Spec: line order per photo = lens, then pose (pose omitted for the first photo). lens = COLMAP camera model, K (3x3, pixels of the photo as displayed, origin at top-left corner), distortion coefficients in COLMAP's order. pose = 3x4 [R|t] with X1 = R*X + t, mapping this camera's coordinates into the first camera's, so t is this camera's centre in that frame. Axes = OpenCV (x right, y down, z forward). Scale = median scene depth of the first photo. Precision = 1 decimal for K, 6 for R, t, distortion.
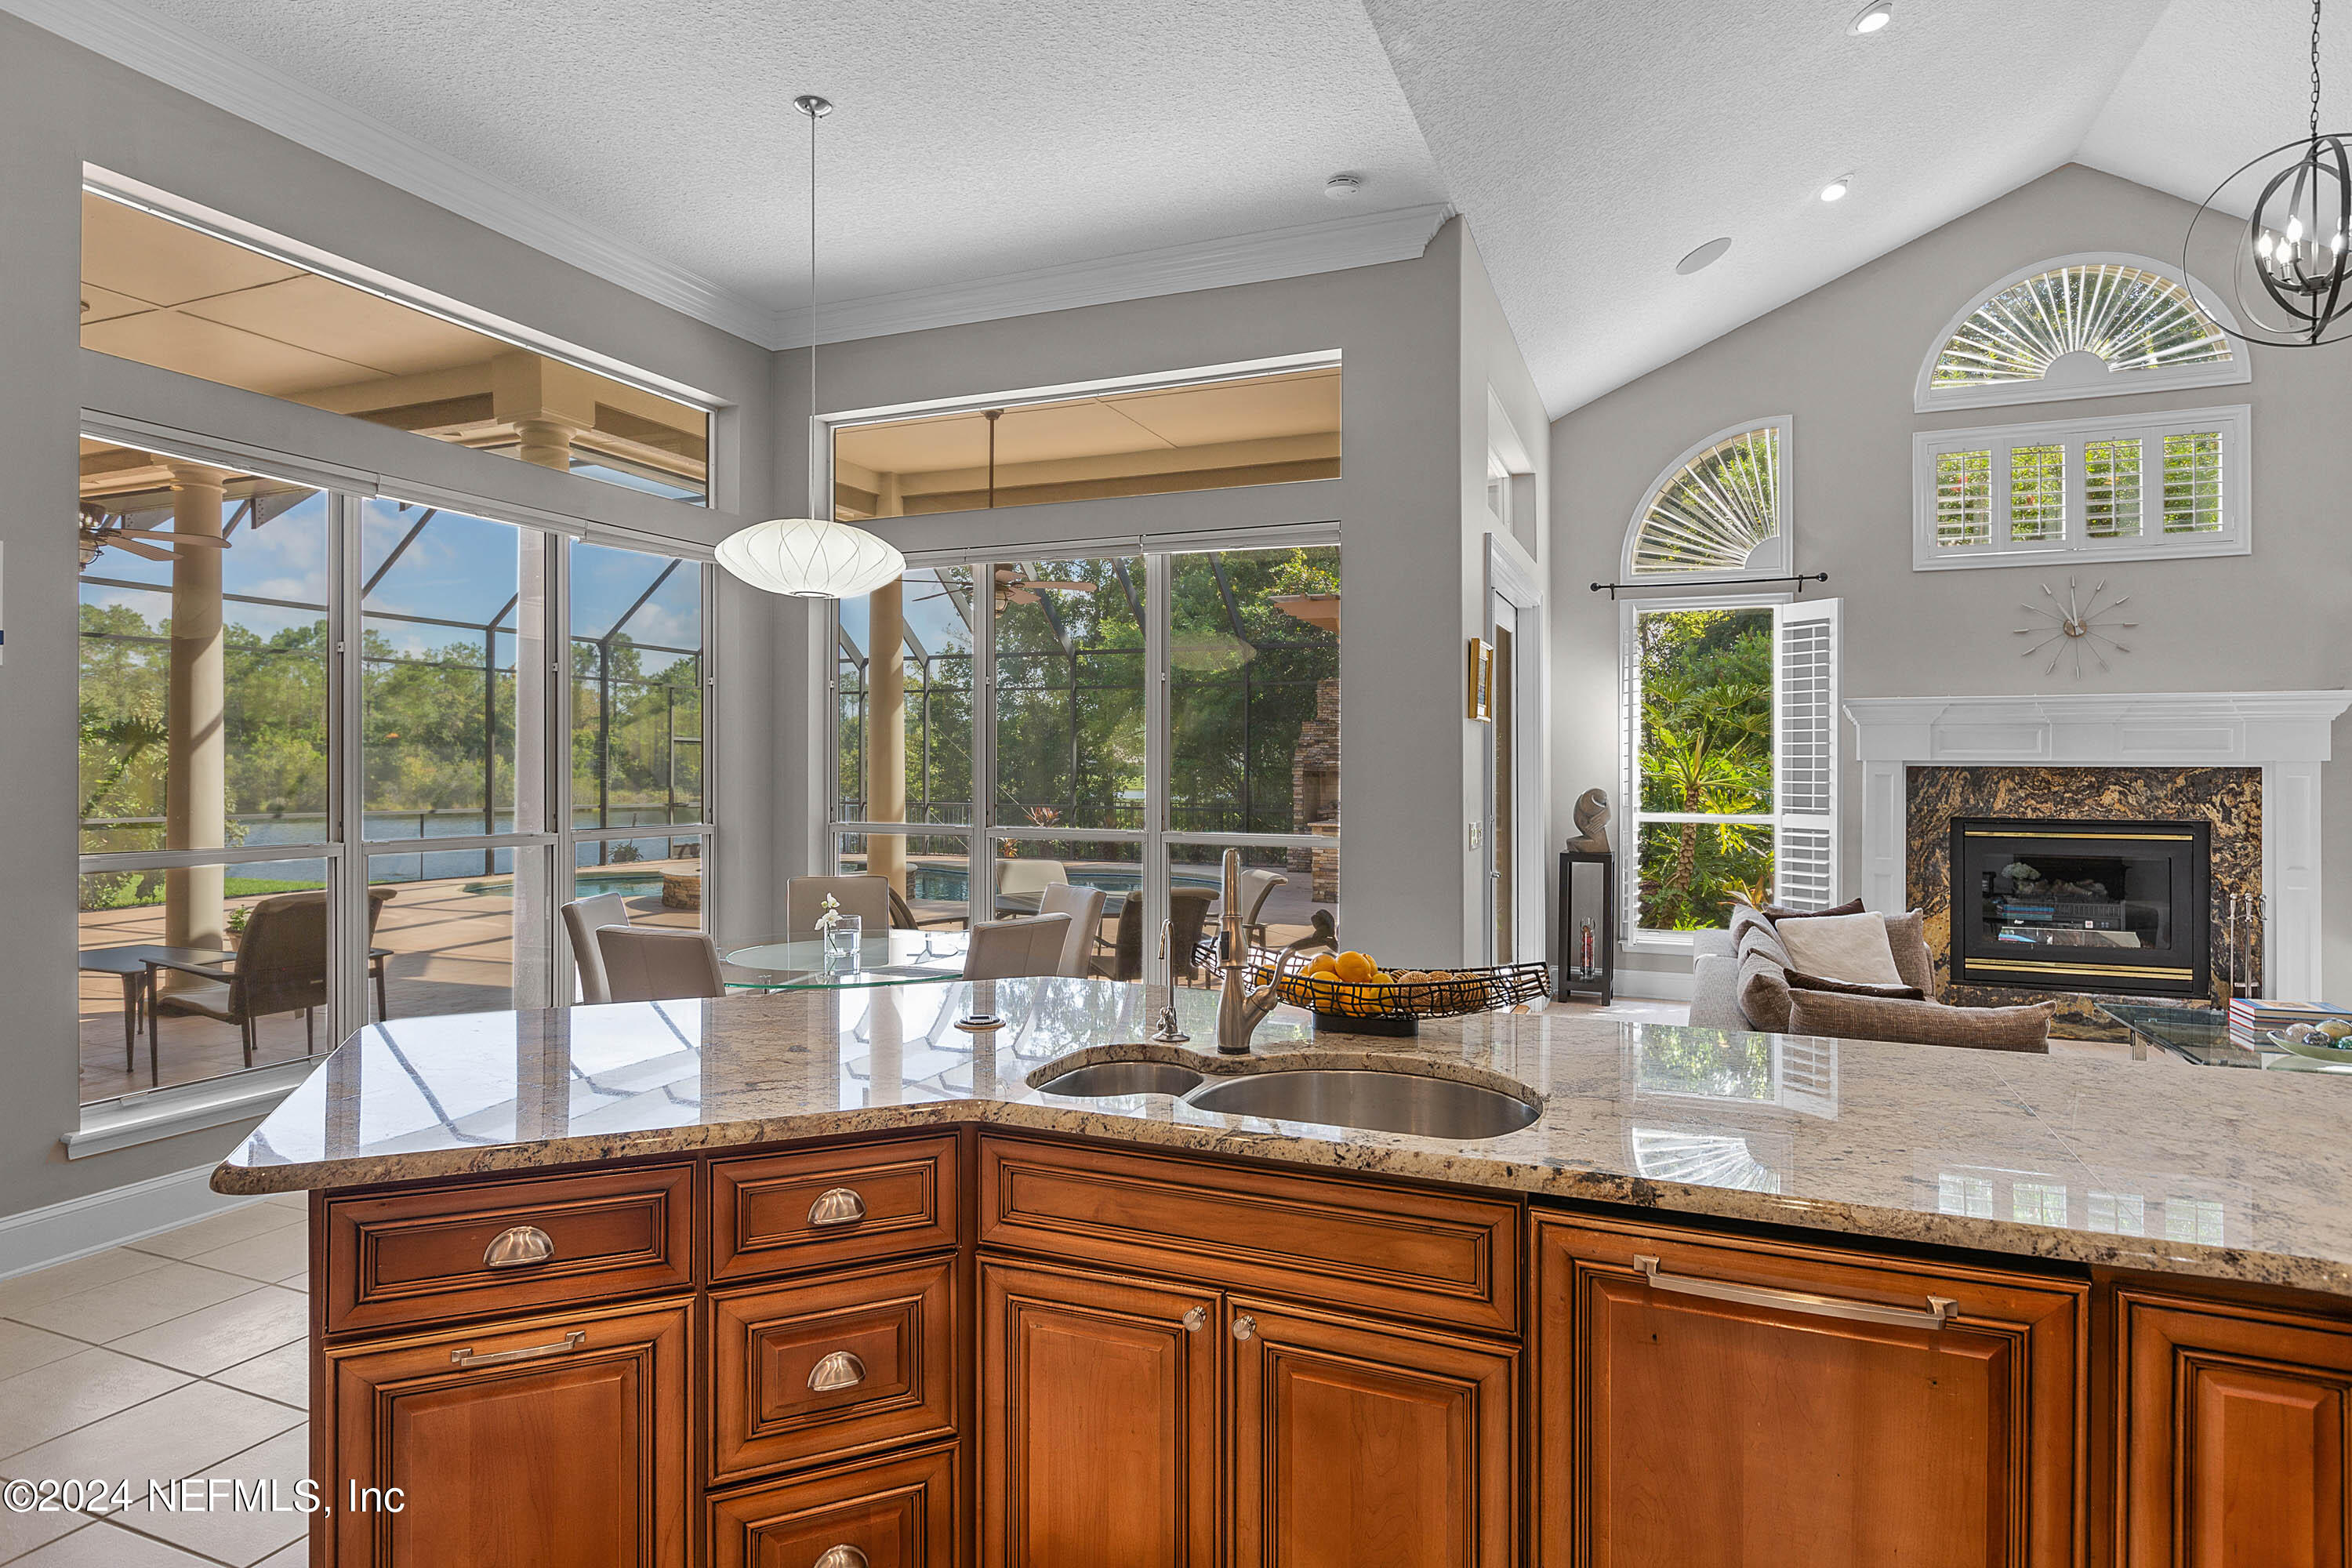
lens RADIAL K [[1278.6, 0, 1194.5], [0, 1278.6, 758.4], [0, 0, 1]] dist [0.003185, -0.003658]
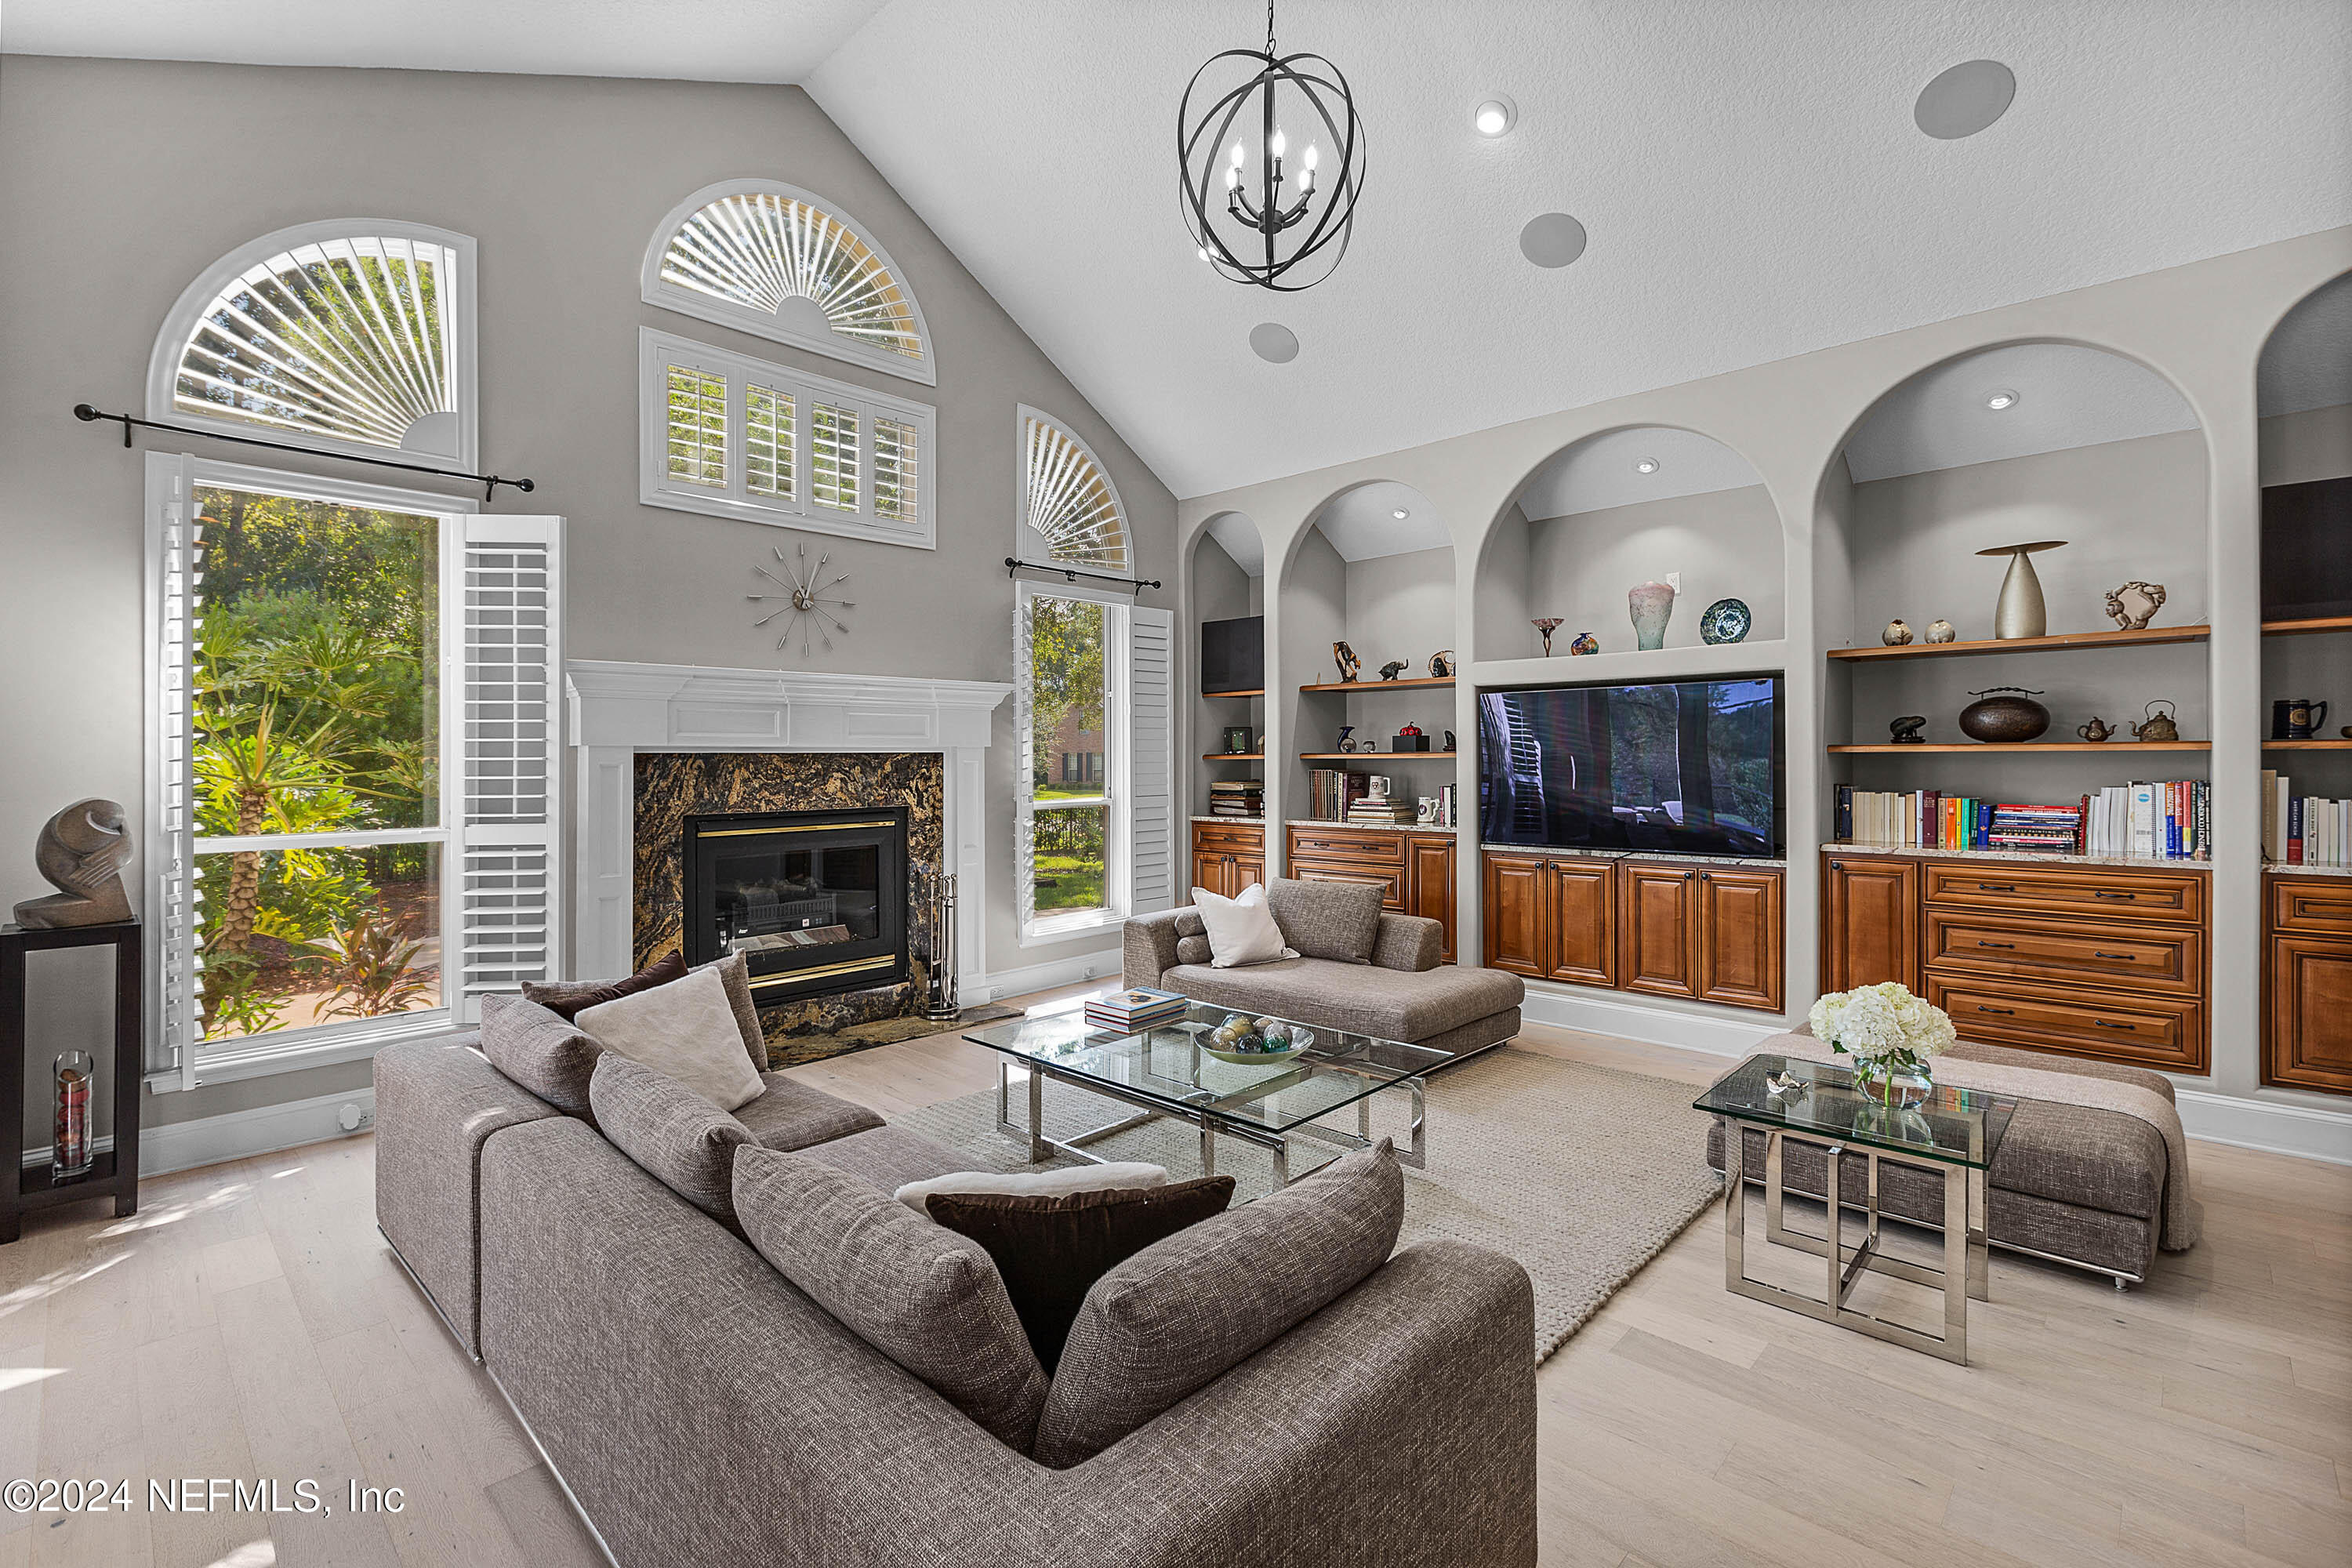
lens RADIAL K [[1060.6, 0, 1170.1], [0, 1060.6, 755.1], [0, 0, 1]] dist [-0.003382, 0.000209]
pose [[0.351474, -0.004907, 0.936185, 0.072660], [0.003215, 0.999987, 0.004034, 0.005659], [-0.936192, 0.001592, 0.351485, 0.484186]]
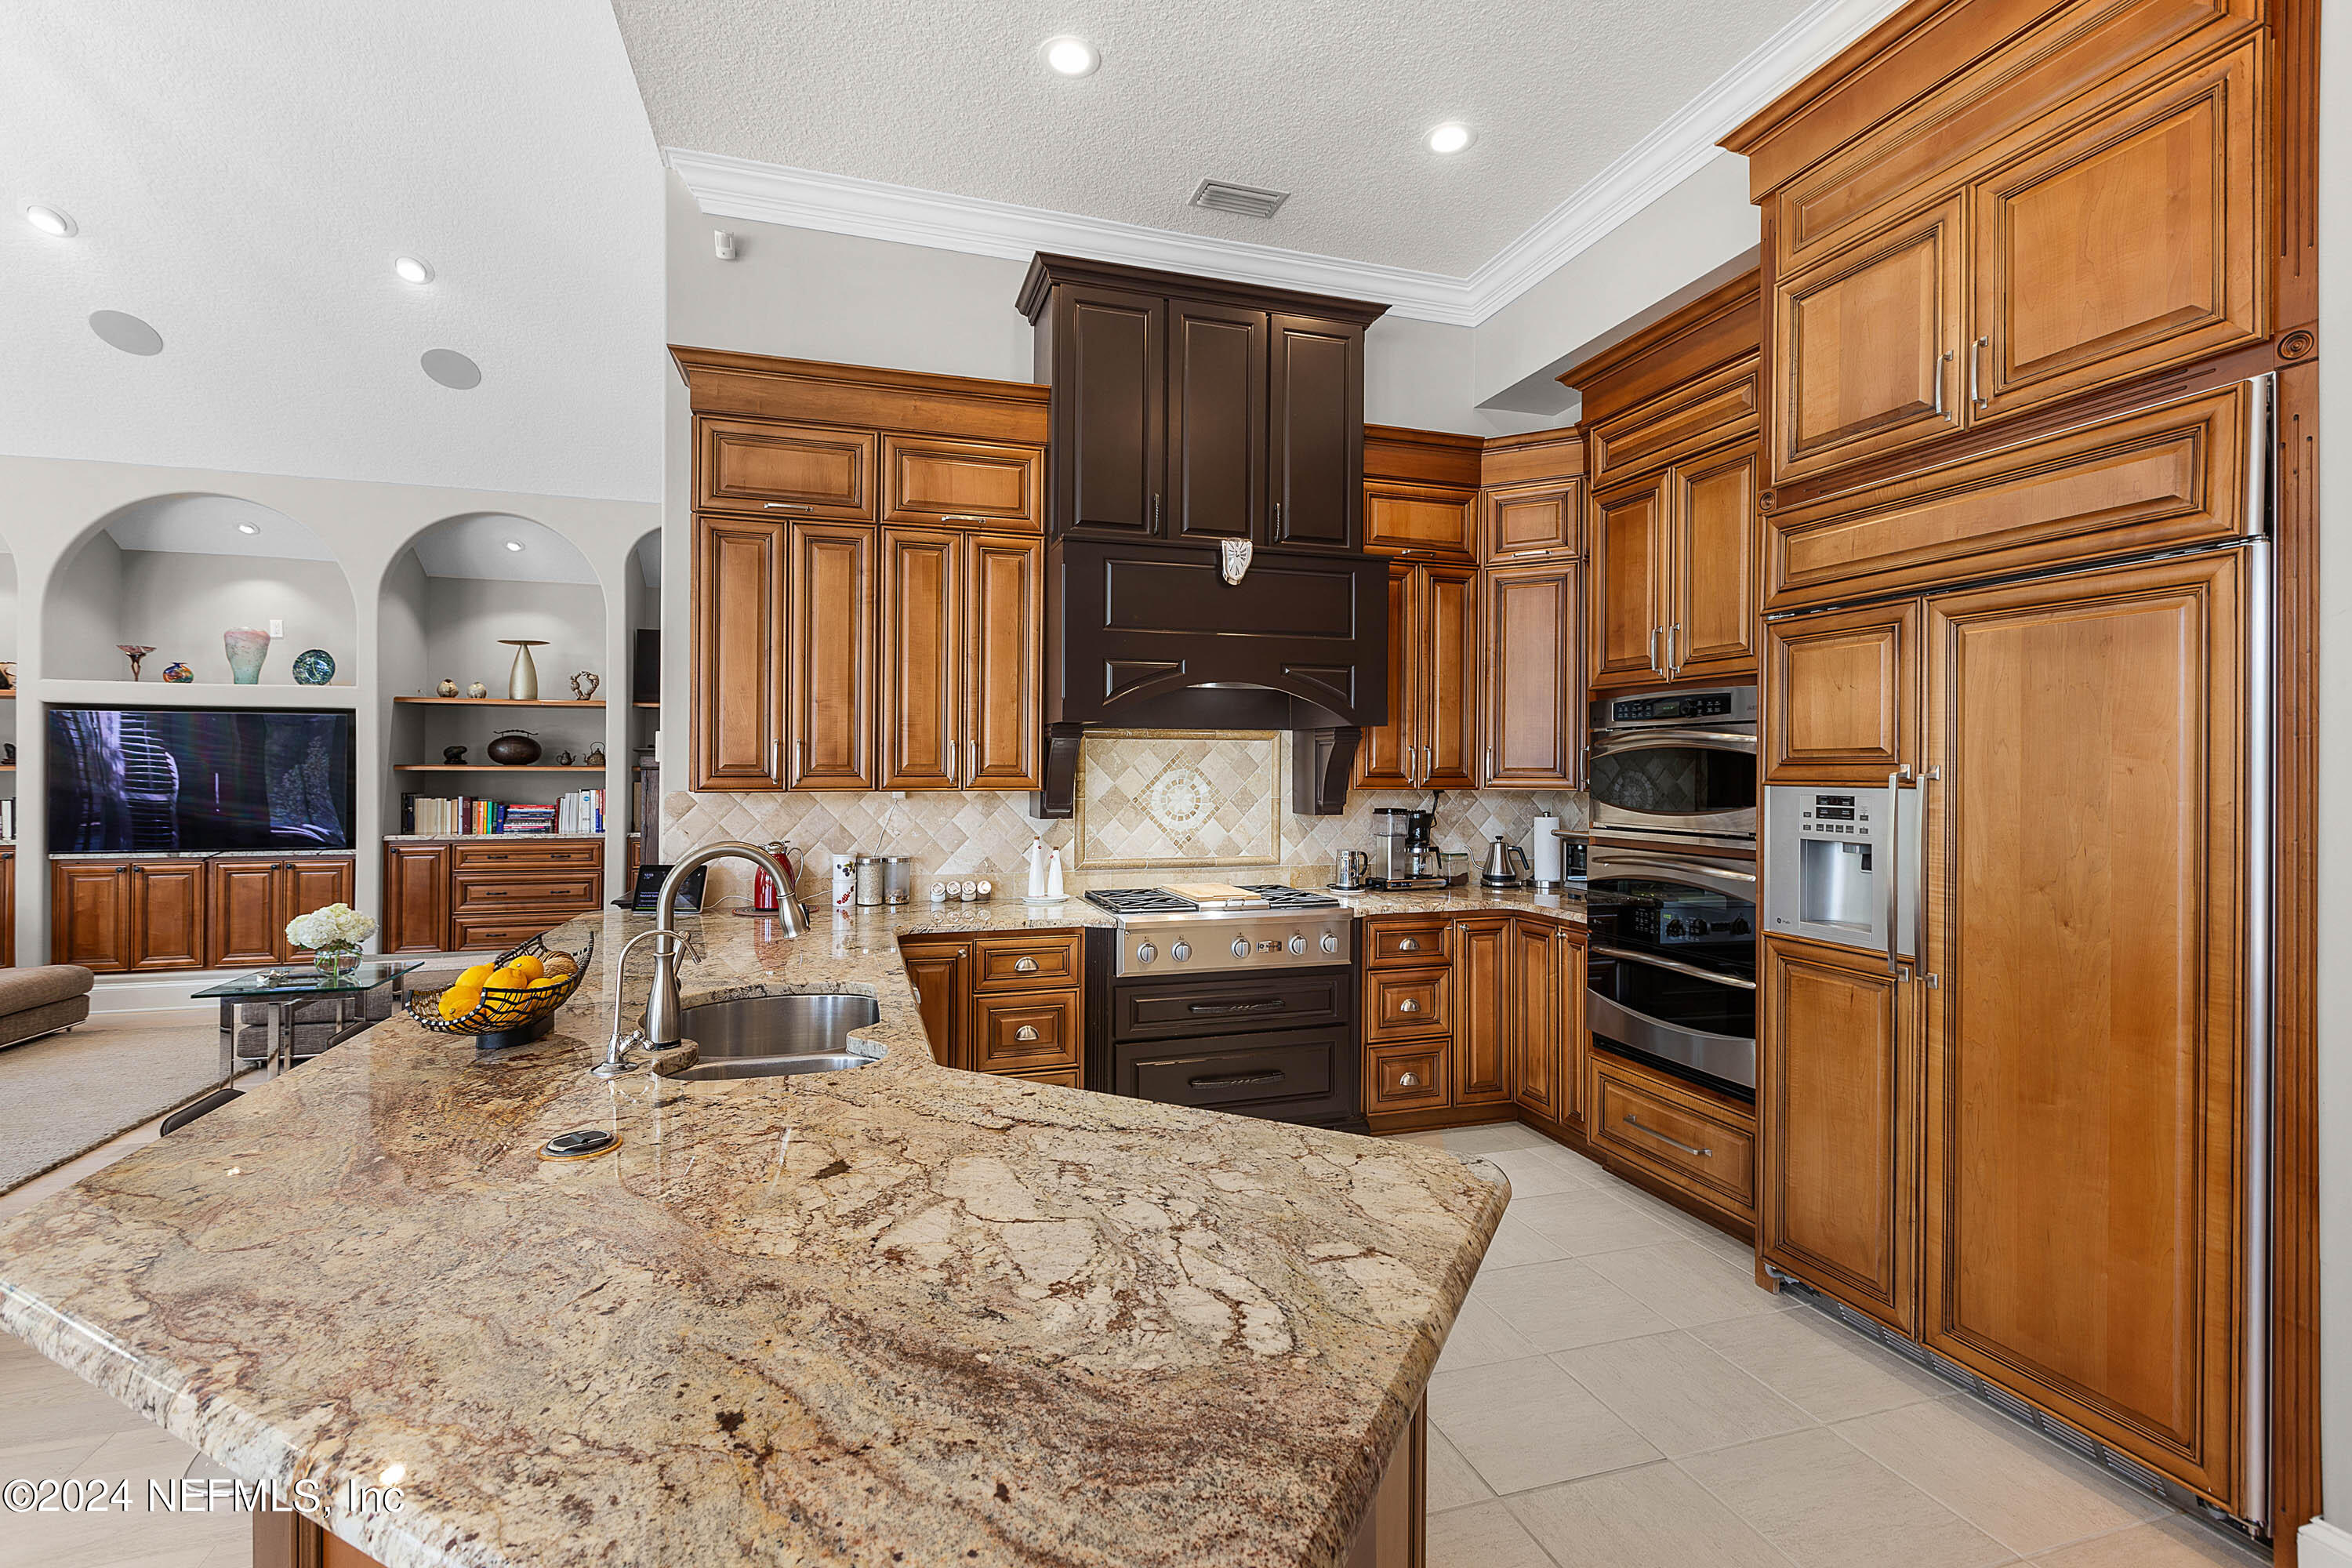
lens RADIAL K [[1060.6, 0, 1172.6], [0, 1060.6, 755.7], [0, 0, 1]] dist [-0.003382, 0.000209]
pose [[-0.653802, 0.004312, 0.756653, -0.304521], [-0.012253, 0.999792, -0.016286, 0.002581], [-0.756566, -0.019919, -0.653614, 0.421143]]
